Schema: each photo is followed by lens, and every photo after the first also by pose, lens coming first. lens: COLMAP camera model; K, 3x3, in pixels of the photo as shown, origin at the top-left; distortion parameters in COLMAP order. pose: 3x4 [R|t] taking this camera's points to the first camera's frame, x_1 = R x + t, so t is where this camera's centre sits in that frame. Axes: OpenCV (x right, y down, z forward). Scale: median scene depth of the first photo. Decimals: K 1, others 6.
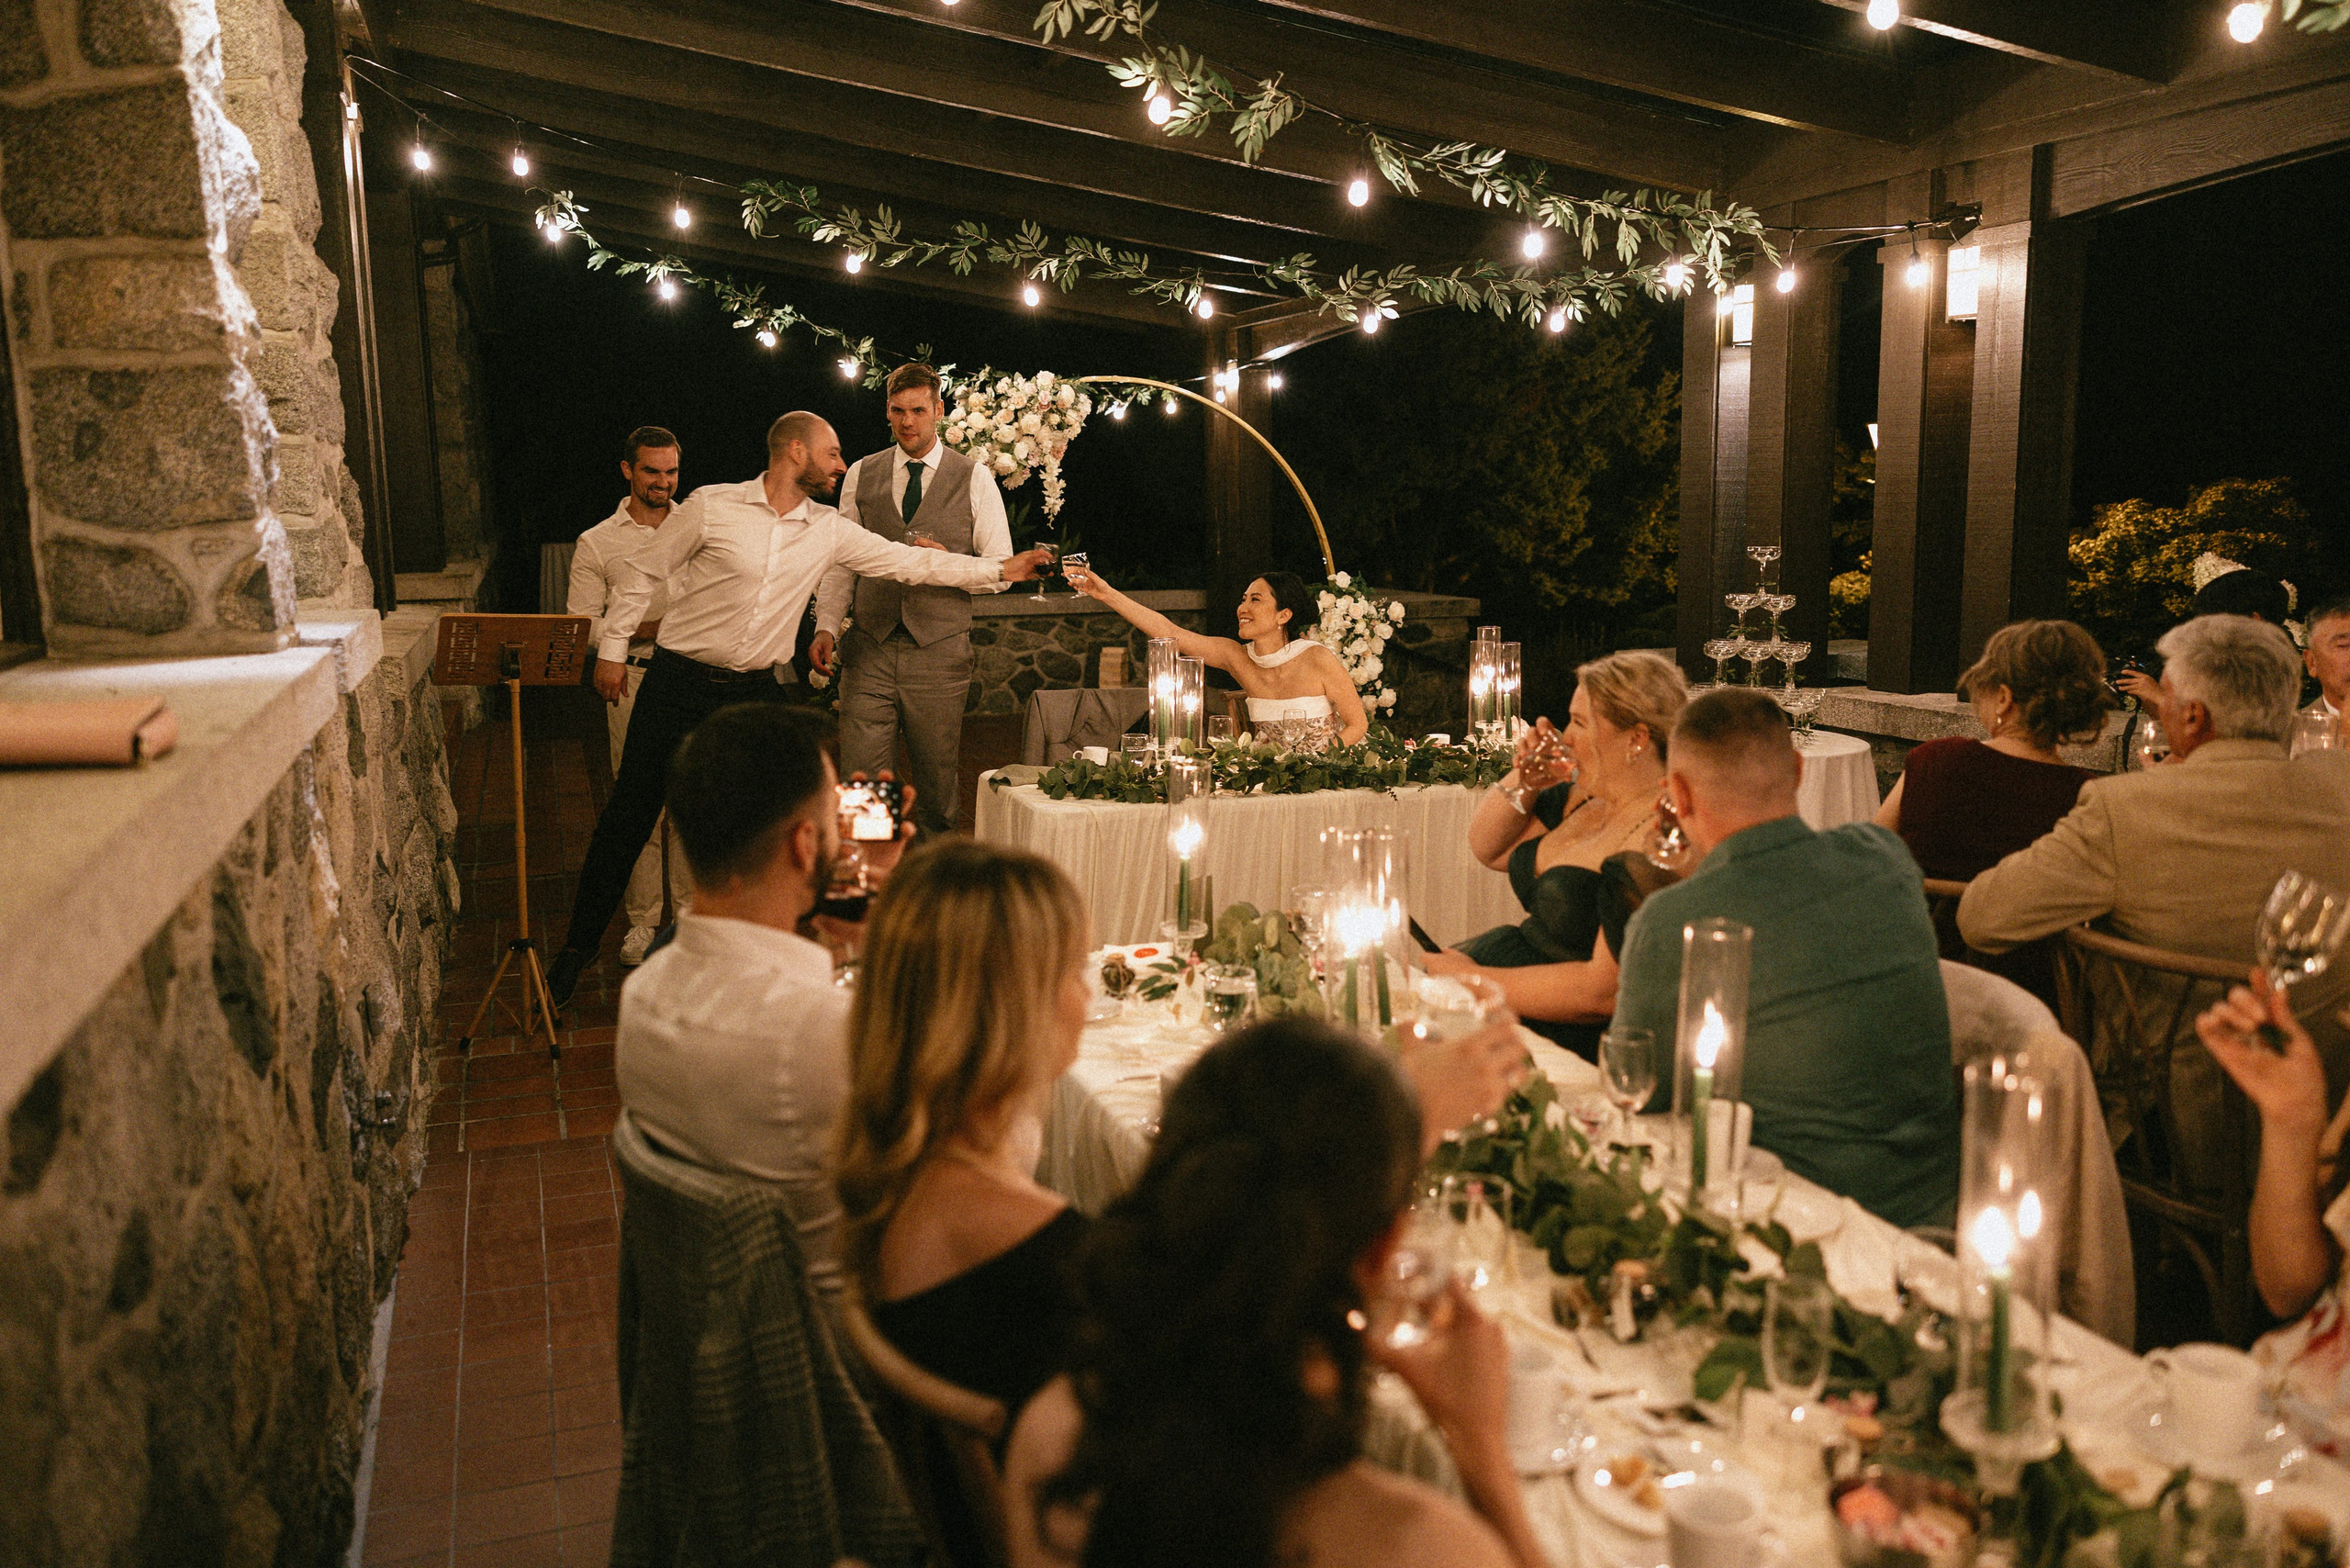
lens RADIAL K [[2002.5, 0, 1175.0], [0, 2002.5, 784.0], [0, 0, 1]] dist [0.008025, -0.002818]
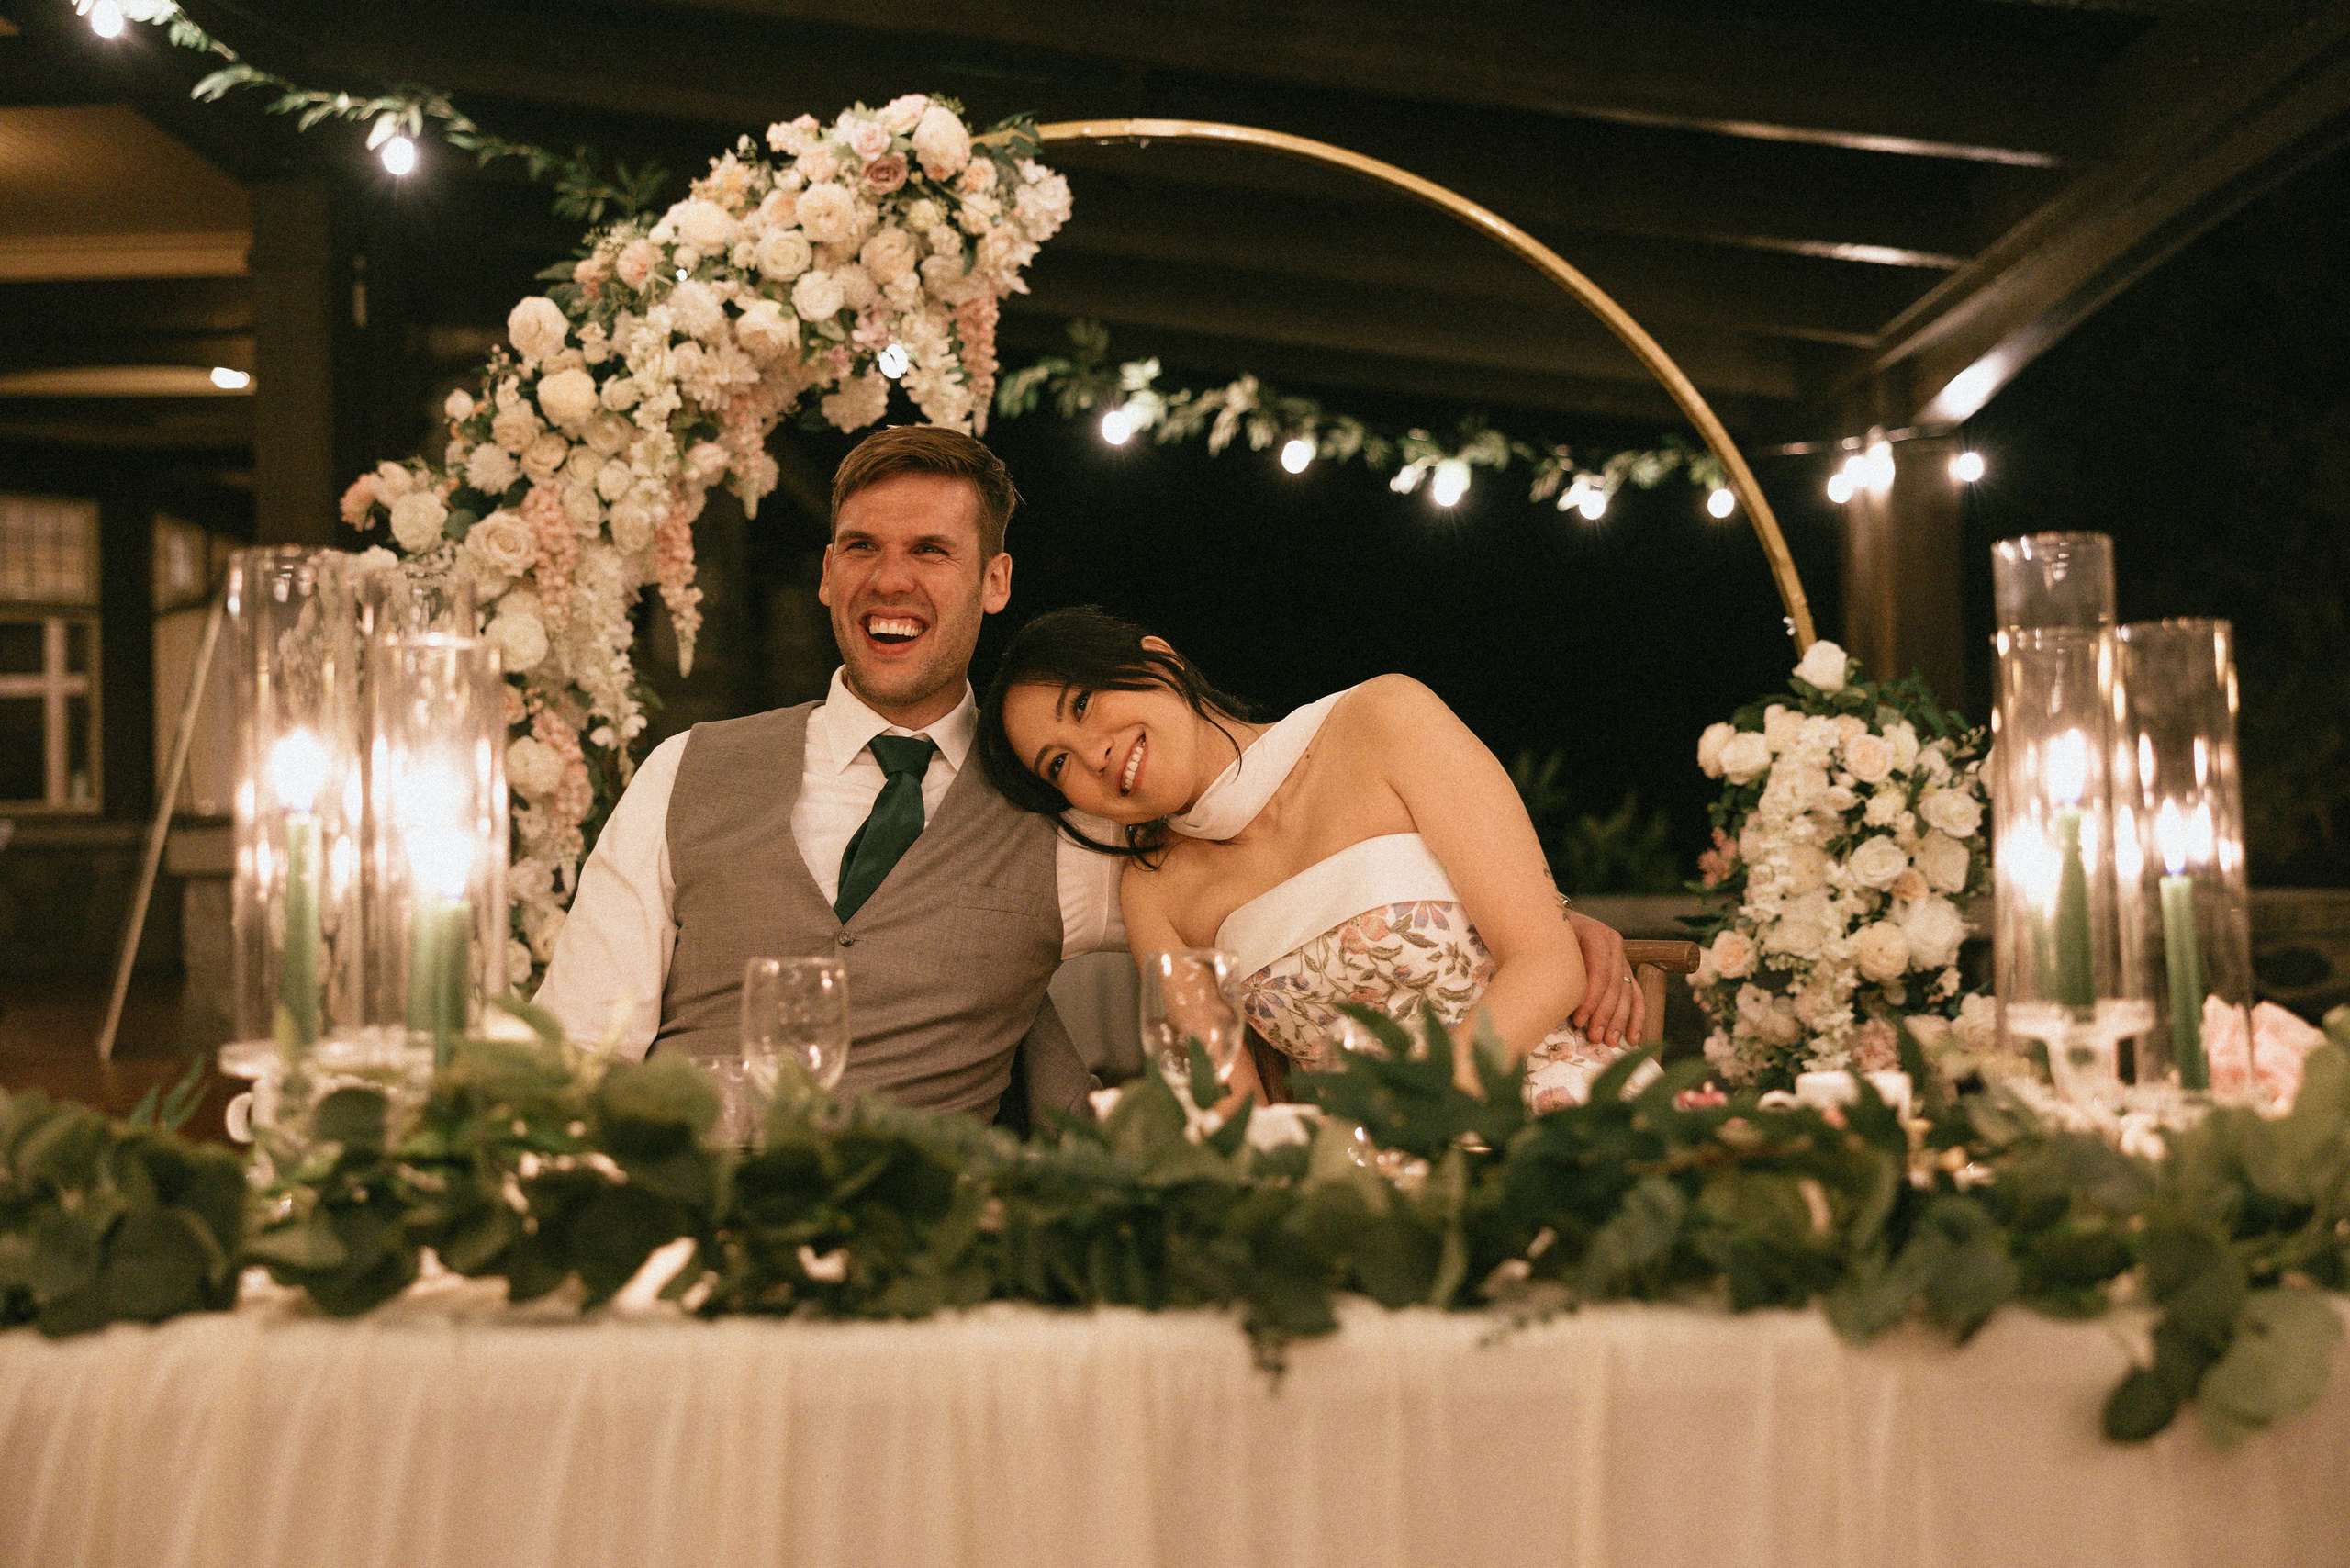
lens RADIAL K [[2537.0, 0, 1175.0], [0, 2537.0, 784.0], [0, 0, 1]] dist [-0.004245, -0.001032]
pose [[0.938224, -0.023073, -0.345259, 0.126960], [-0.042043, 0.982781, -0.179929, -0.002439], [0.343465, 0.183330, 0.921098, 0.577939]]
